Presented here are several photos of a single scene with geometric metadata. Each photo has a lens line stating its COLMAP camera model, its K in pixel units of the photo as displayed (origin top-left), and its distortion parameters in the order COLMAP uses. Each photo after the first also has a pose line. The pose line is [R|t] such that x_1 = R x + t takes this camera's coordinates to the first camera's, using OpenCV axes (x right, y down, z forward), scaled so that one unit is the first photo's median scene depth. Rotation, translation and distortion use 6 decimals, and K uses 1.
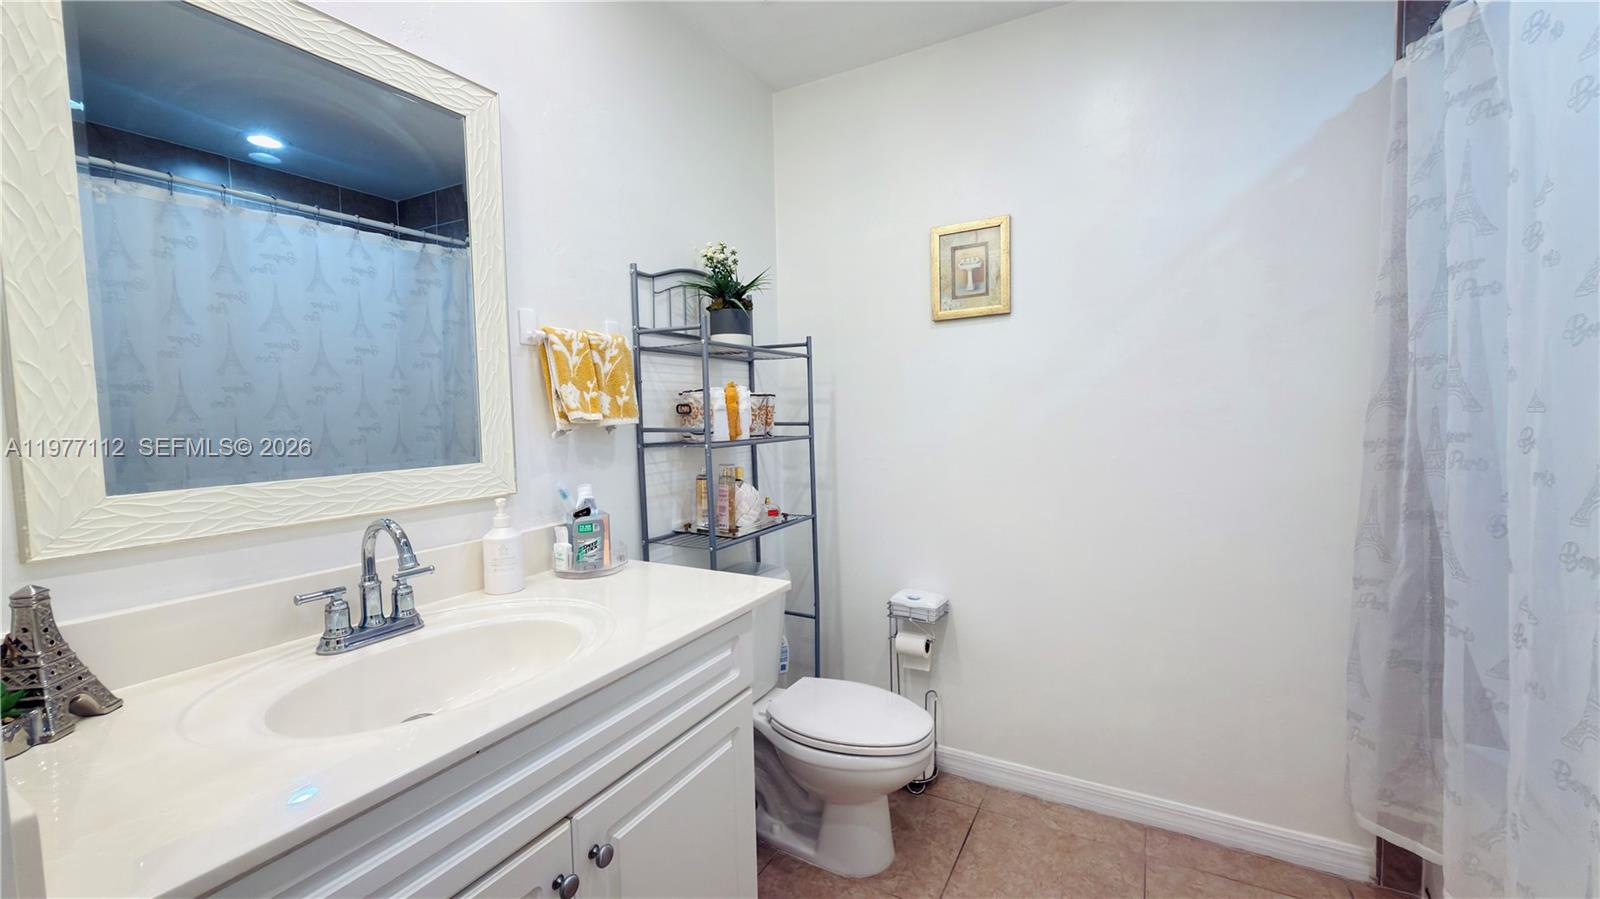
lens RADIAL K [[638.1, 0, 804.5], [0, 638.1, 452.9], [0, 0, 1]] dist [0.000401, 0.000416]
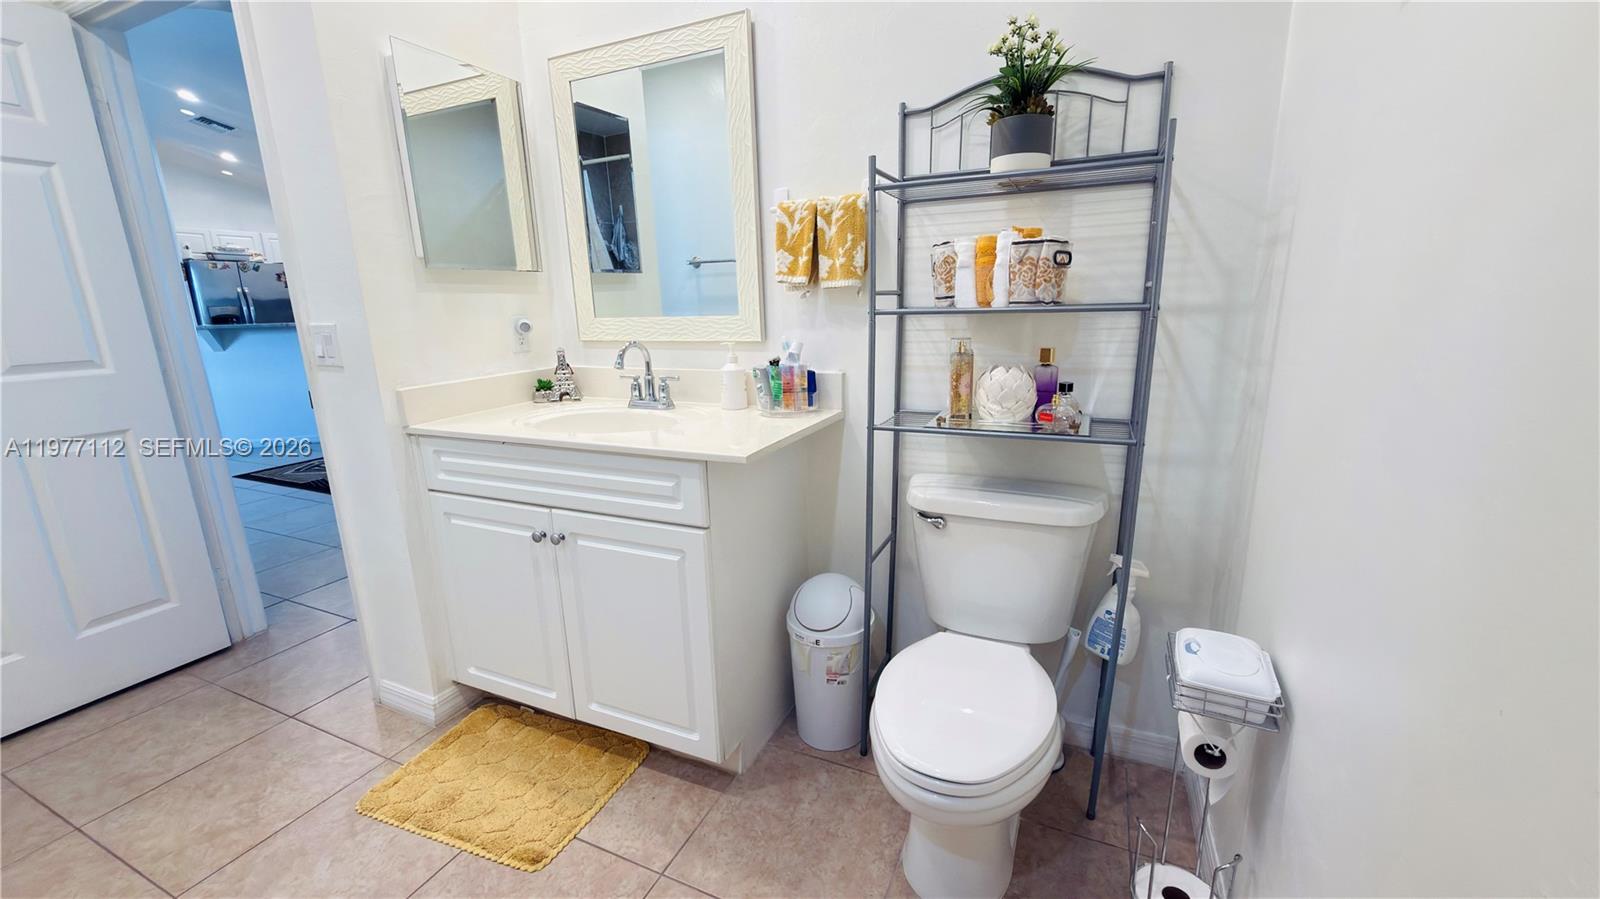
lens RADIAL K [[638.1, 0, 803.4], [0, 638.1, 451.4], [0, 0, 1]] dist [0.000401, 0.000416]
pose [[0.078193, 0.247369, -0.965761, 0.715843], [-0.045966, 0.968591, 0.244372, -0.033036], [0.995878, 0.025284, 0.087108, 0.789577]]
